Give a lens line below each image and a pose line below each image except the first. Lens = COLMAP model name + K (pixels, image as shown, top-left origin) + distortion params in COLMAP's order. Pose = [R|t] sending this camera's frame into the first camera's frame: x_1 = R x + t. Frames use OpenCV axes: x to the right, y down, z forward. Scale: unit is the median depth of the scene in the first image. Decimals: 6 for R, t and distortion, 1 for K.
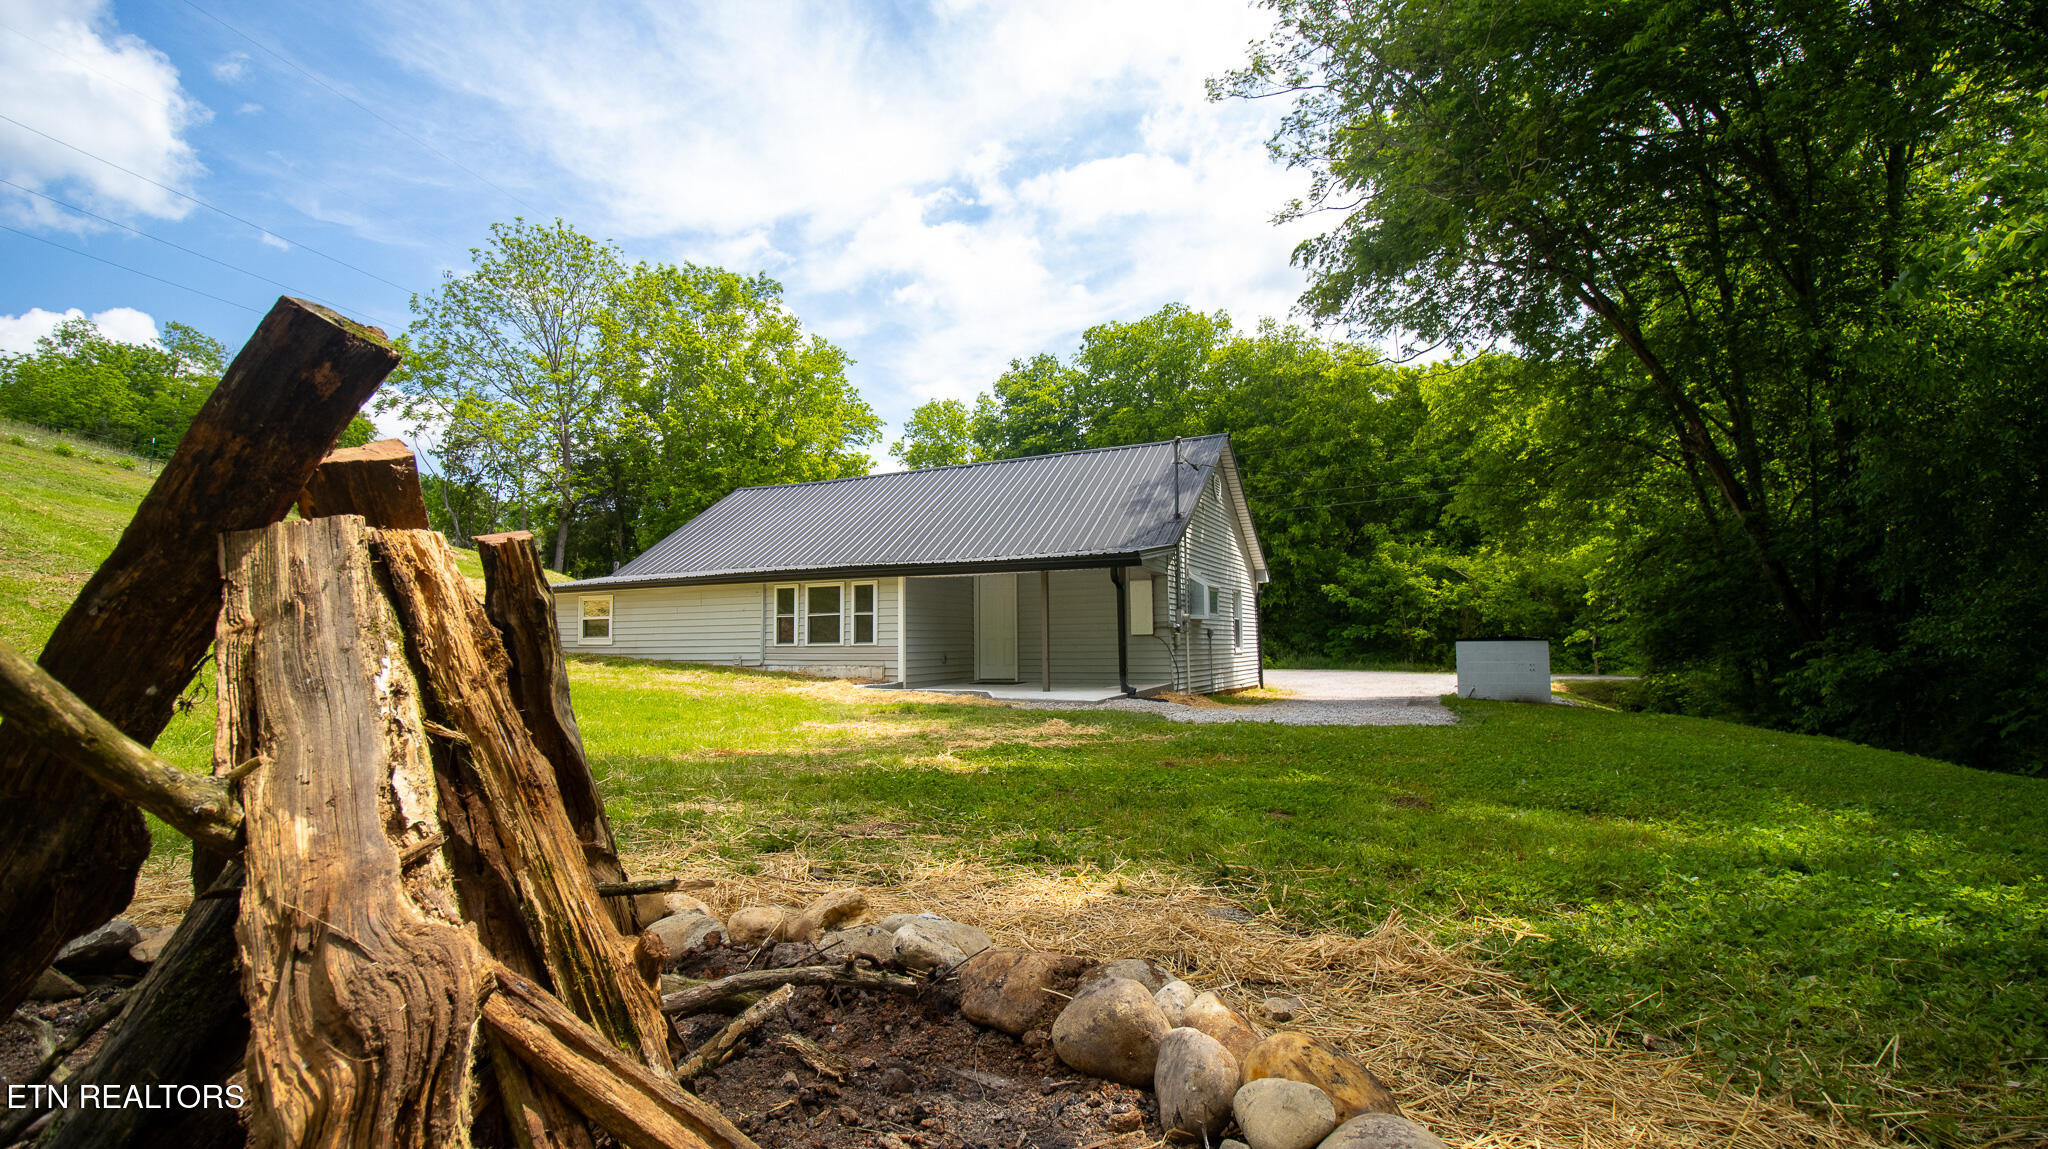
lens RADIAL K [[959.2, 0, 1017.9], [0, 959.2, 558.7], [0, 0, 1]] dist [0.013842, -0.000733]
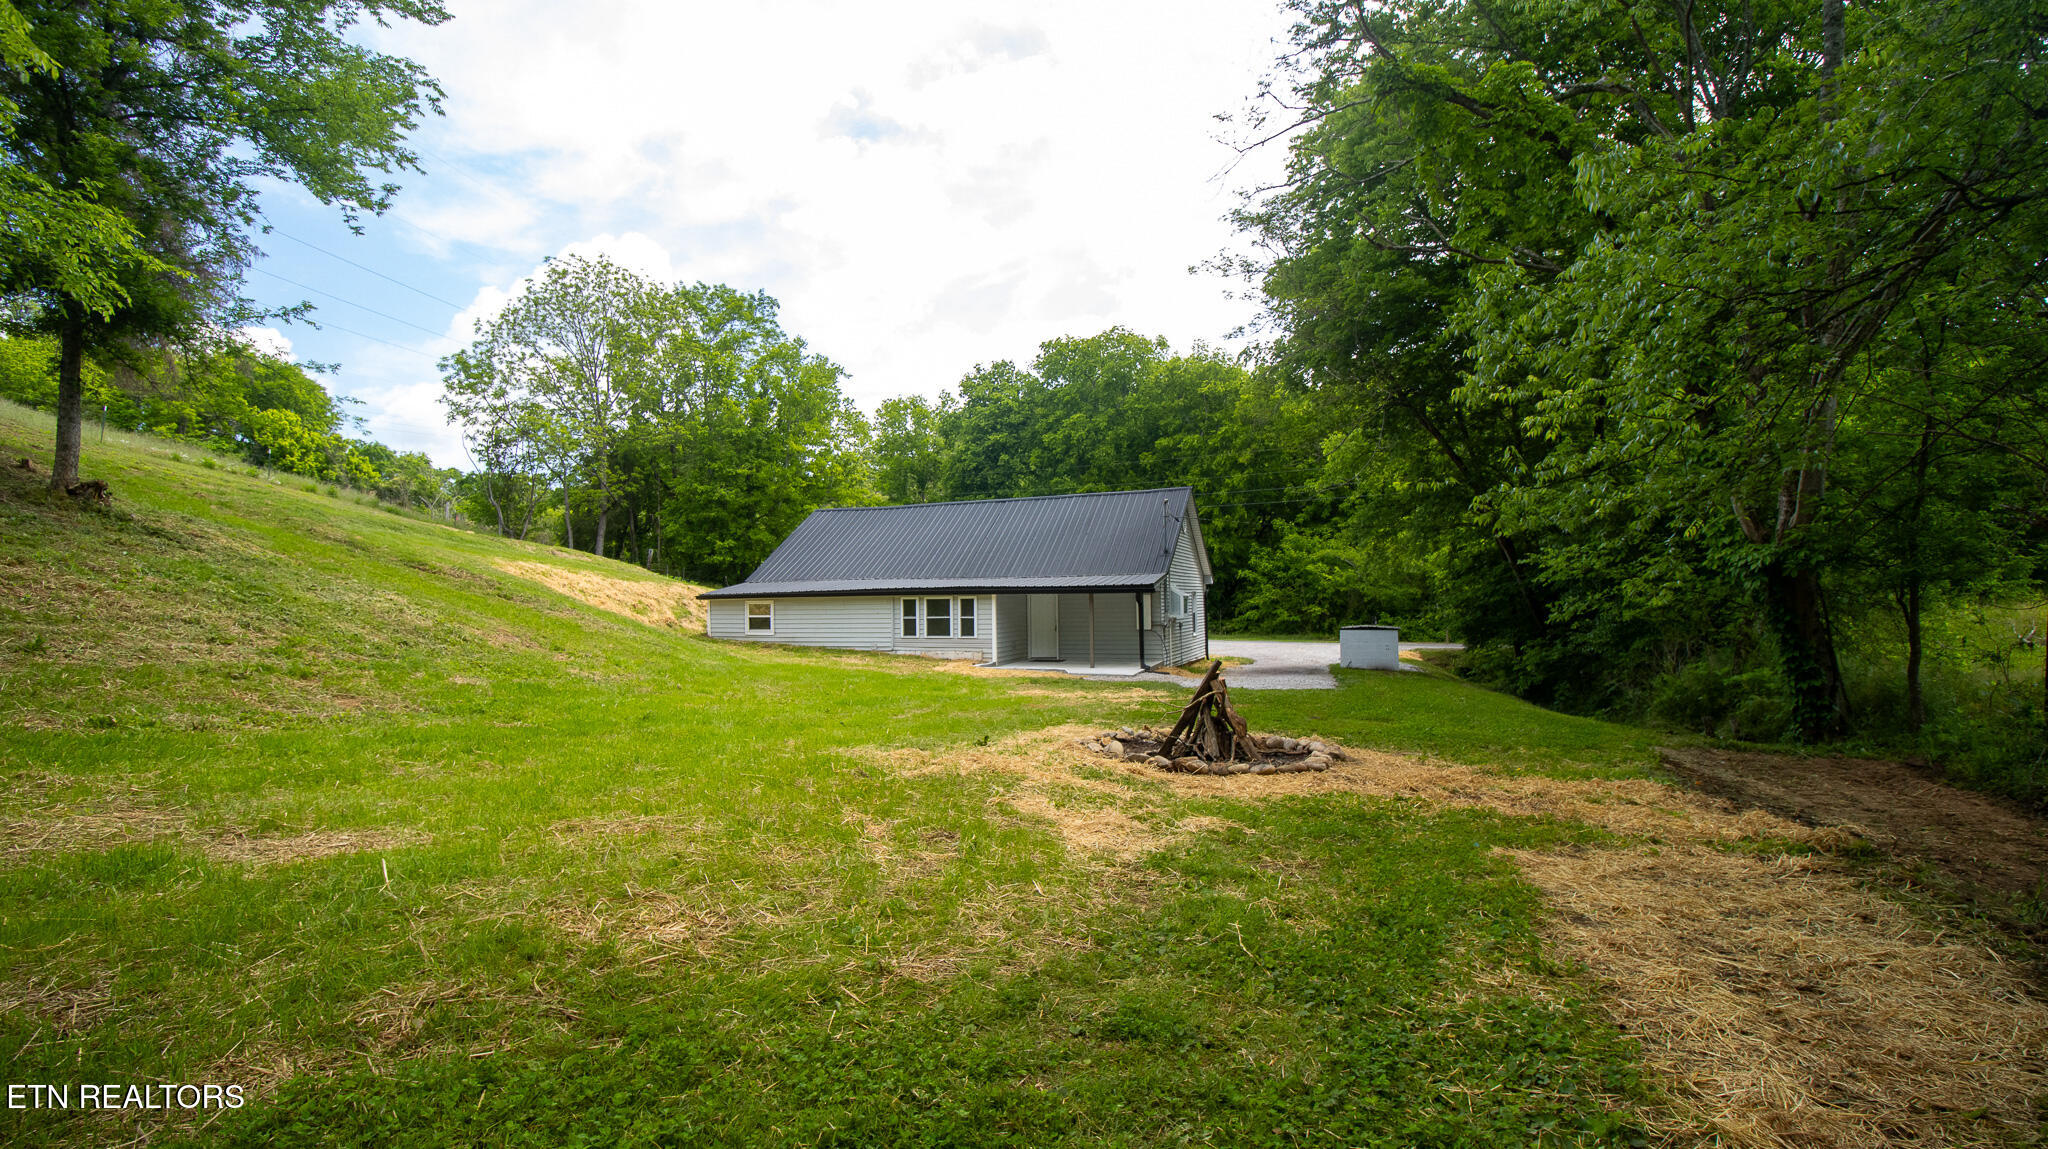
lens RADIAL K [[959.2, 0, 1024.6], [0, 959.2, 575.2], [0, 0, 1]] dist [0.013842, -0.000733]
pose [[0.994882, 0.001488, 0.101031, -0.086646], [-0.007691, 0.998106, 0.061039, -0.040293], [-0.100748, -0.061504, 0.993009, -0.203067]]
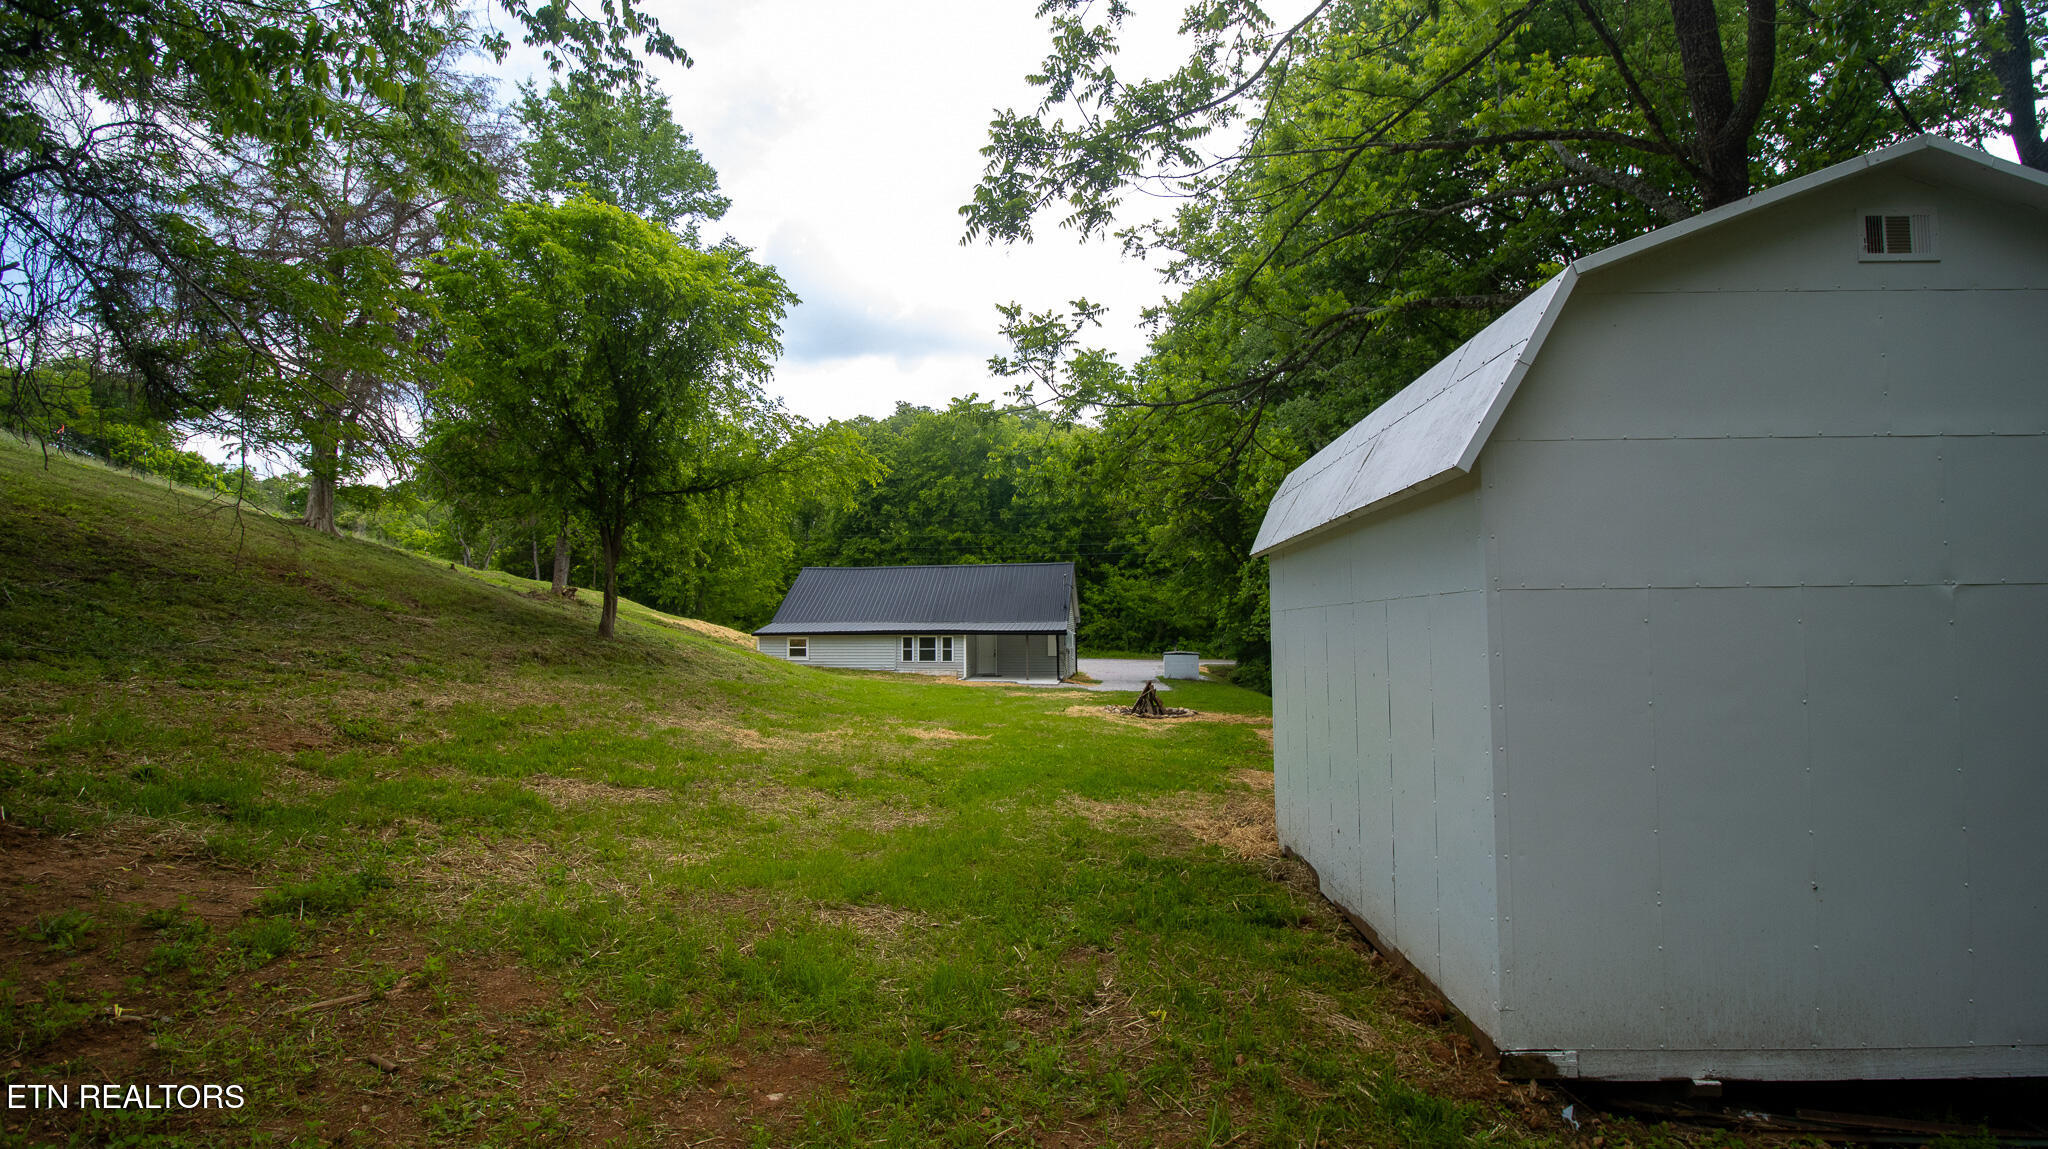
lens RADIAL K [[959.2, 0, 1032.8], [0, 959.2, 584.9], [0, 0, 1]] dist [0.013842, -0.000733]
pose [[0.947970, 0.013290, 0.318083, -0.281463], [-0.032553, 0.997938, 0.055322, -0.095246], [-0.316692, -0.062799, 0.946447, -0.523805]]
